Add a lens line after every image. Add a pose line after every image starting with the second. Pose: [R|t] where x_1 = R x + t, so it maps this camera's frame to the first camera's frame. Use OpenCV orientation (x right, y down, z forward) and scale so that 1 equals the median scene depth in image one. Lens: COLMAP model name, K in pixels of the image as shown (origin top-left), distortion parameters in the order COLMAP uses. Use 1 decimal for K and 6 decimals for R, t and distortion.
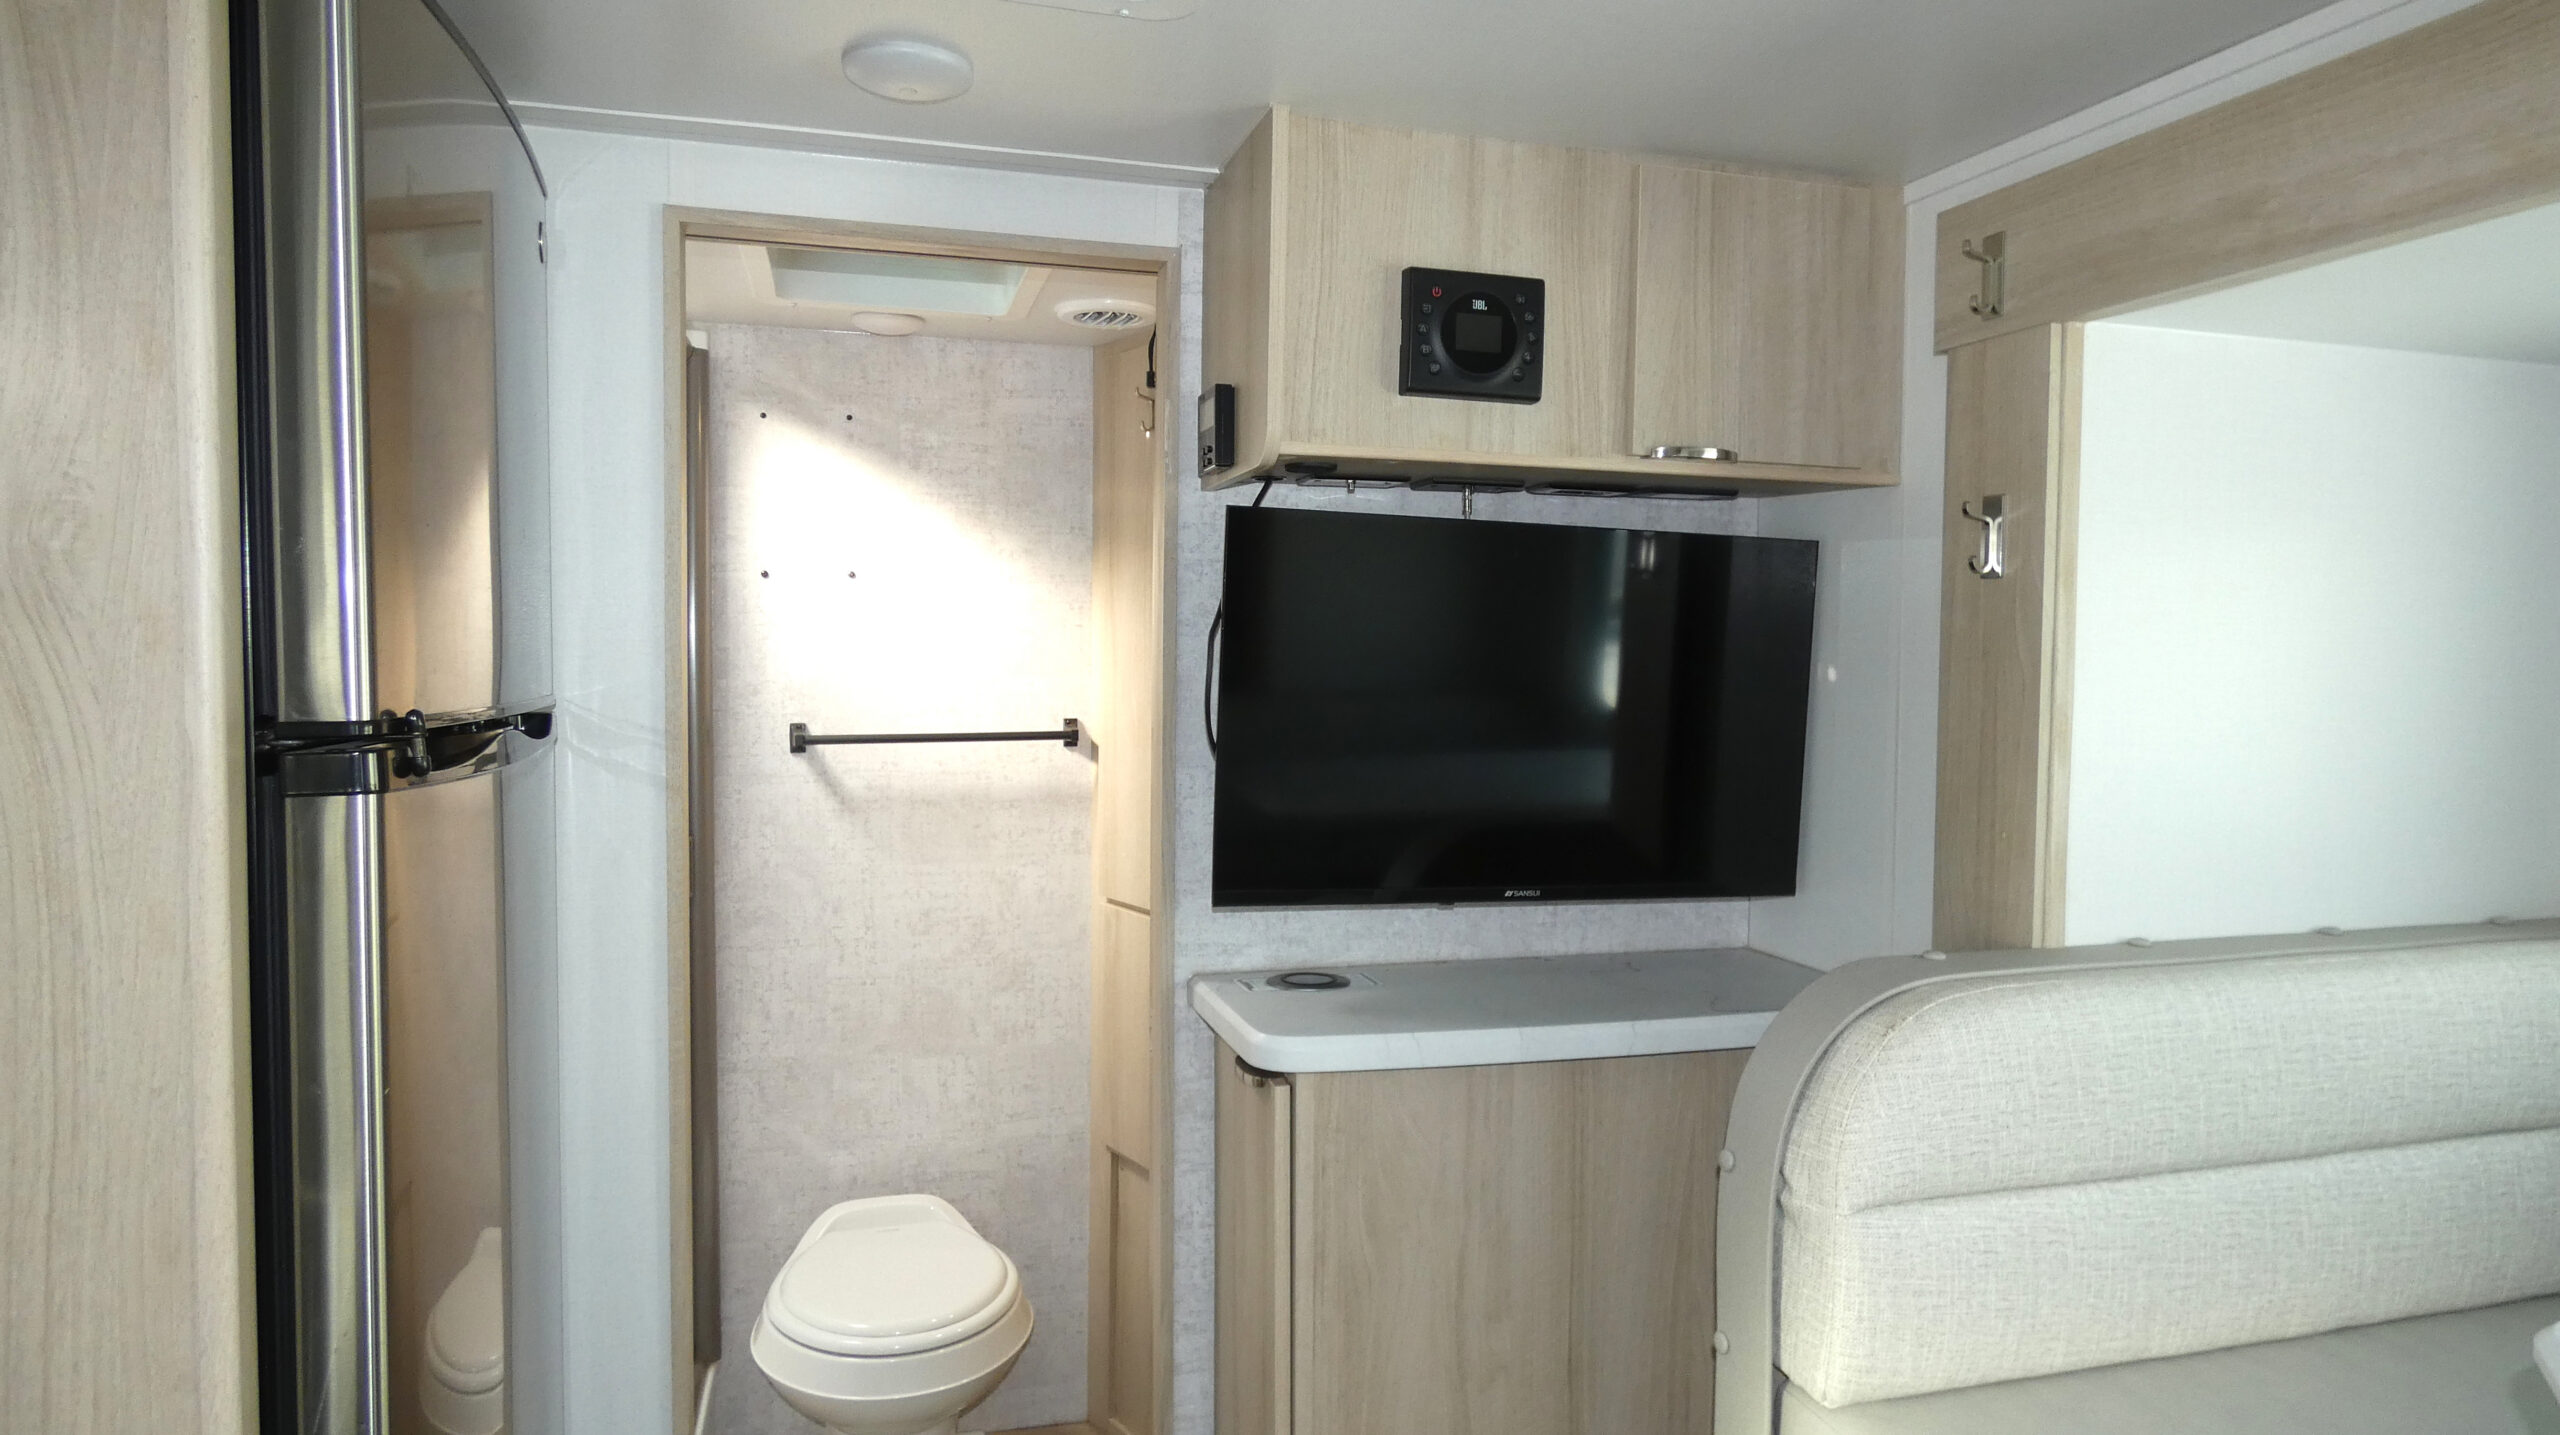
lens RADIAL K [[1541.2, 0, 1281.0], [0, 1541.2, 725.5], [0, 0, 1]] dist [-0.004572, -0.005219]
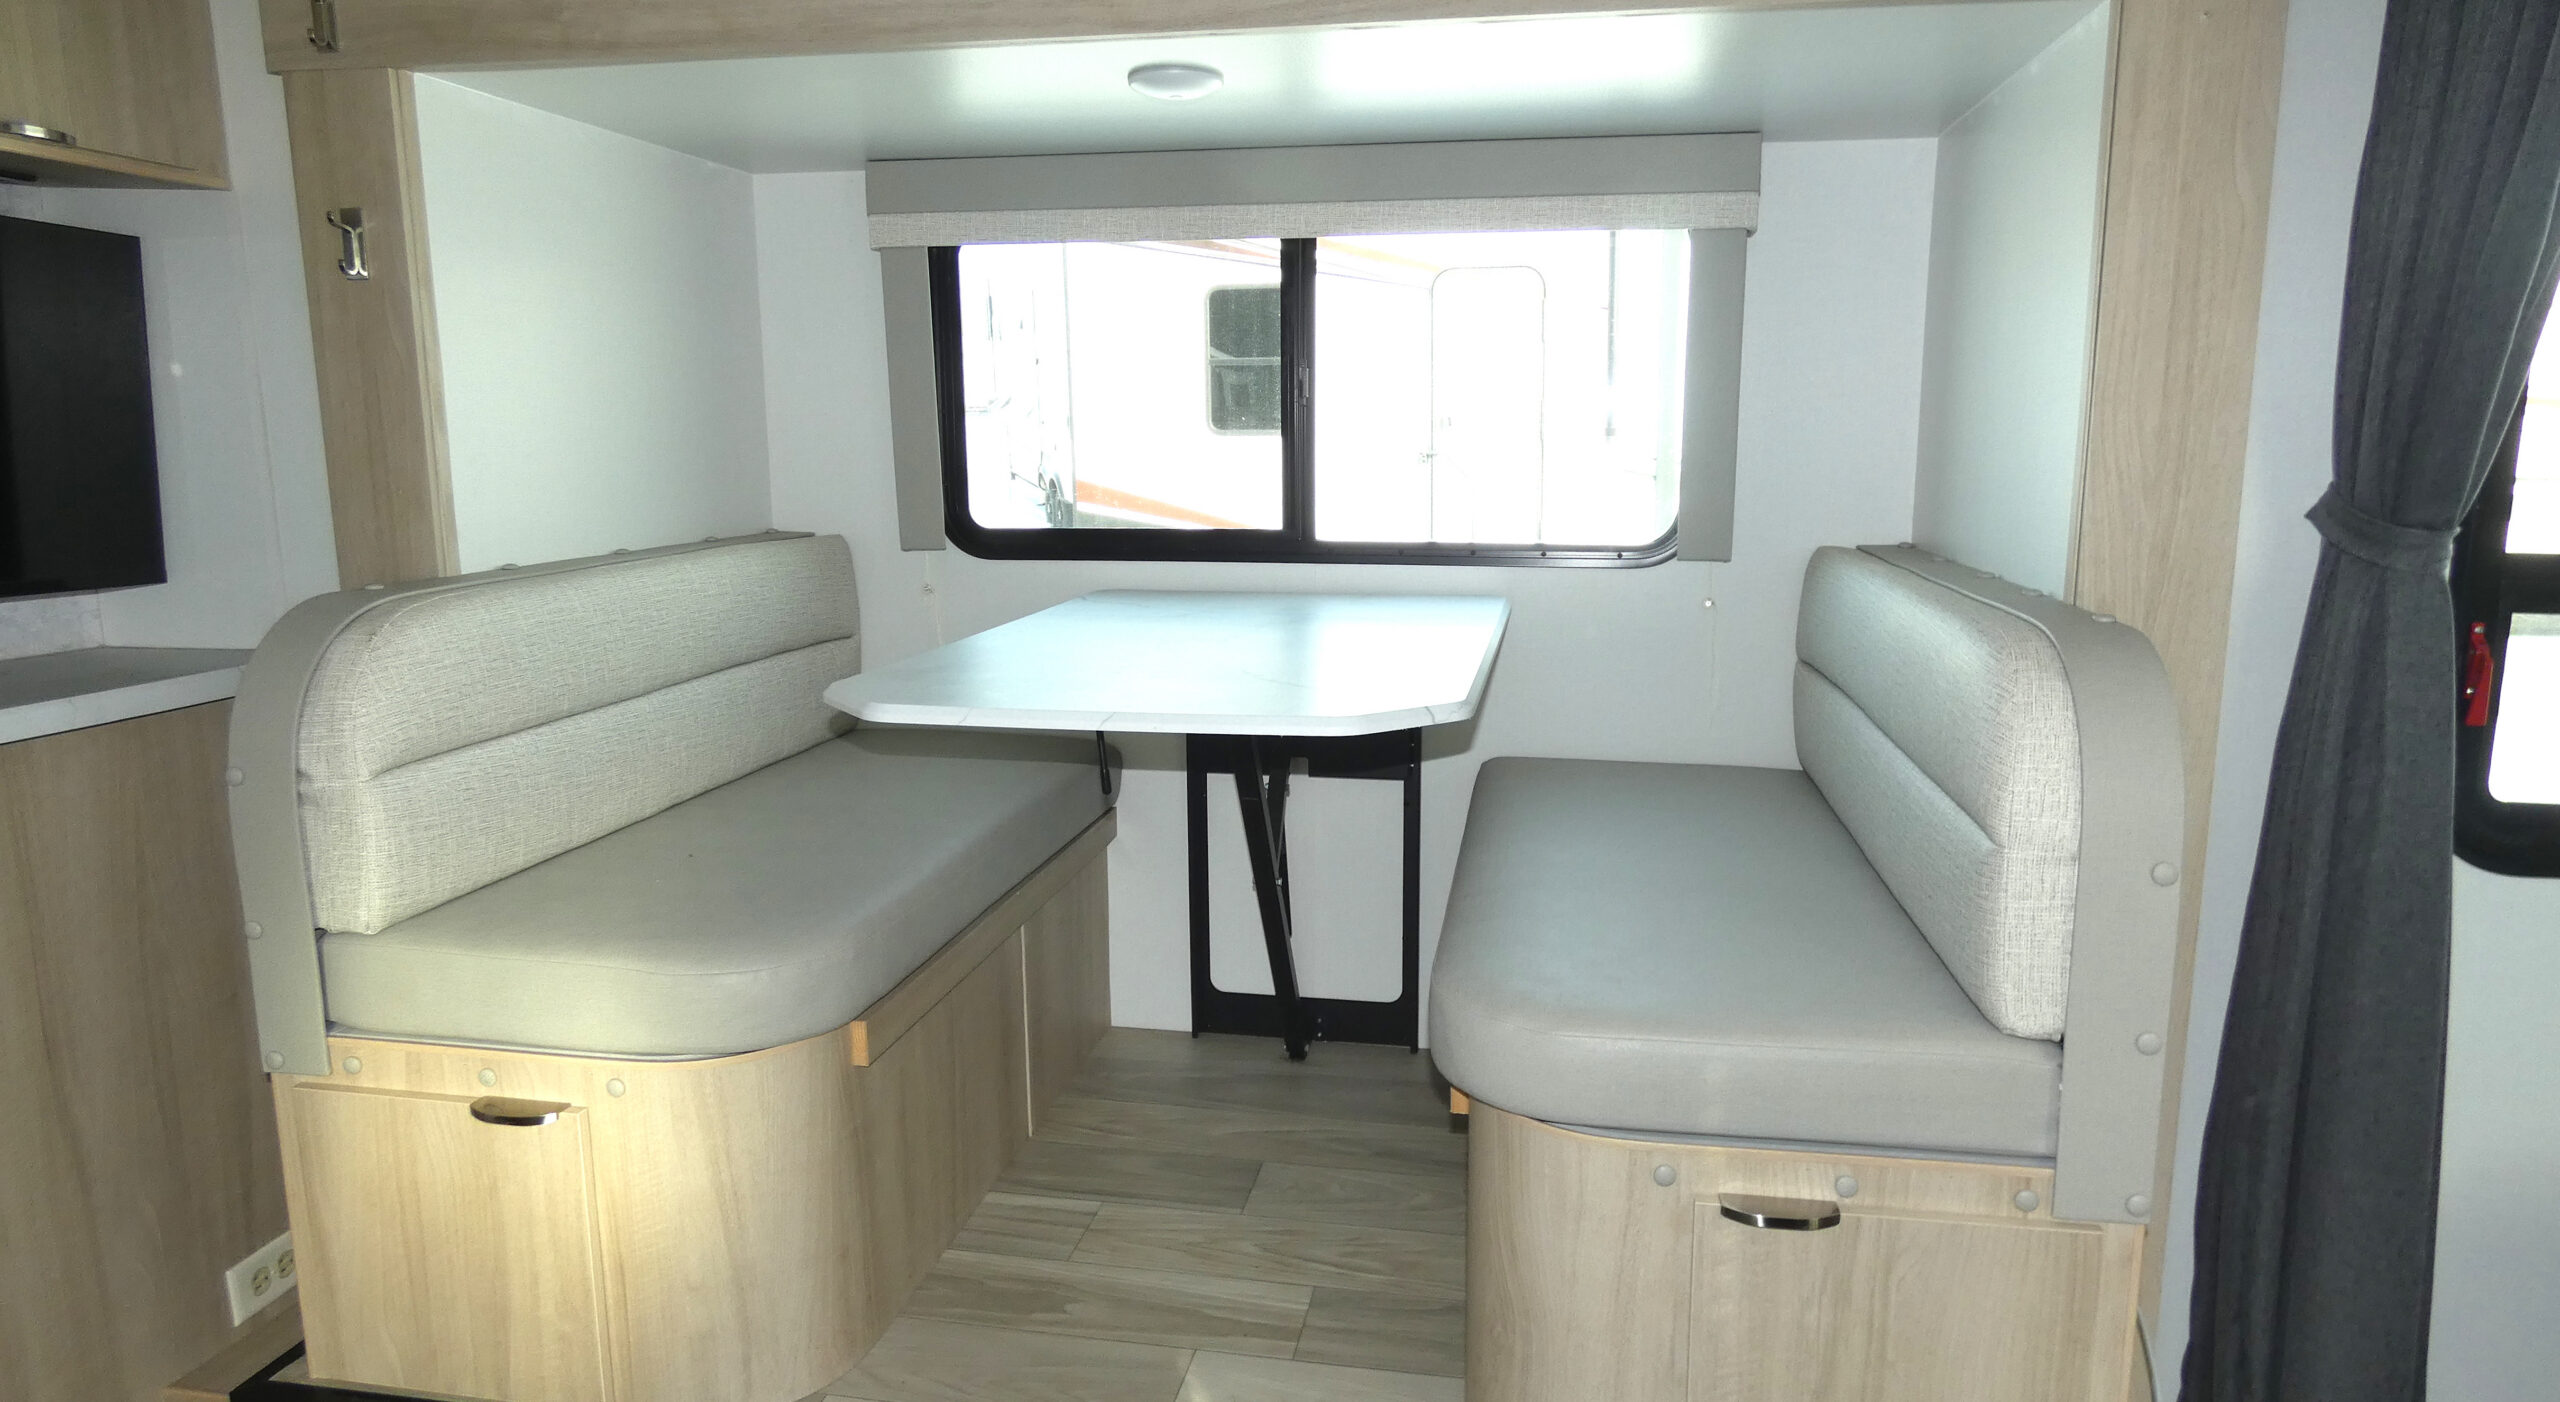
lens RADIAL K [[1563.0, 0, 1280.0], [0, 1563.0, 701.0], [0, 0, 1]] dist [0.001551, 0.000044]
pose [[0.458234, -0.166510, 0.873096, -0.315083], [0.046890, 0.985457, 0.163330, 0.060453], [-0.887594, -0.033904, 0.459377, -0.203539]]
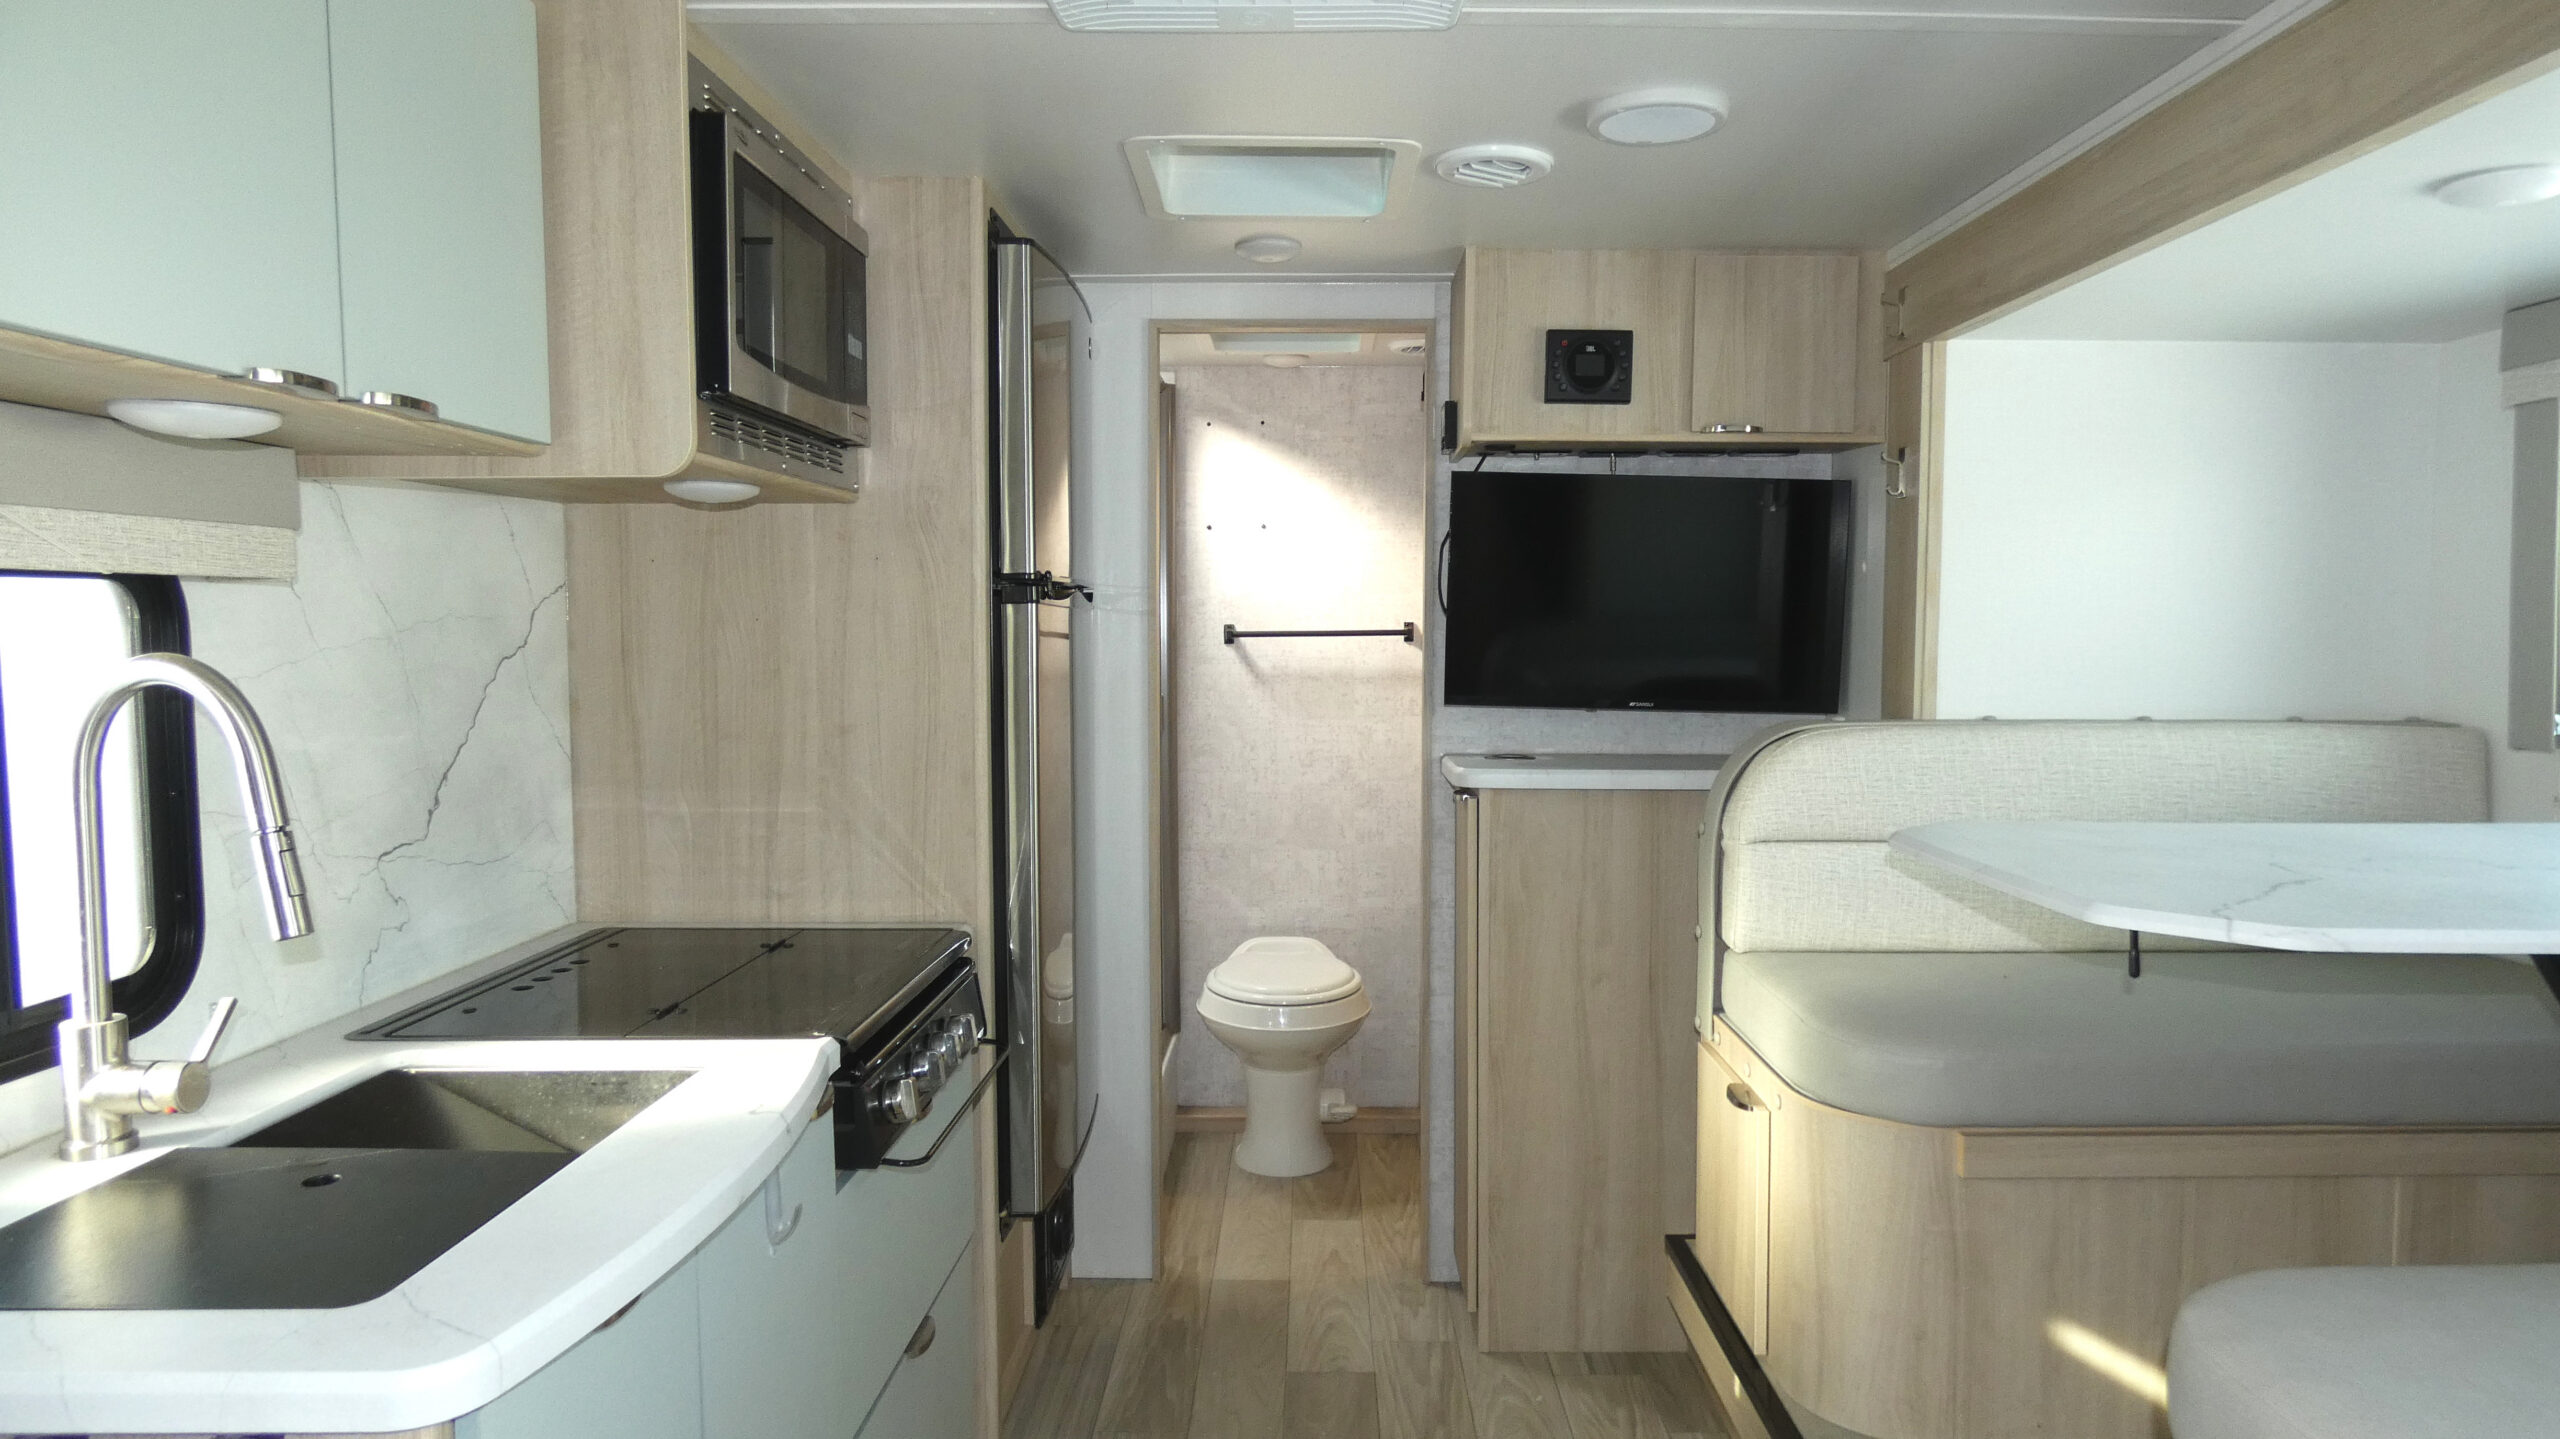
lens RADIAL K [[1475.5, 0, 1267.8], [0, 1475.5, 696.0], [0, 0, 1]] dist [-0.023589, 0.000448]
pose [[0.955065, 0.006237, -0.296329, 0.267526], [-0.004881, 0.999974, 0.005314, 0.104512], [0.296355, -0.003629, 0.955071, -0.659543]]
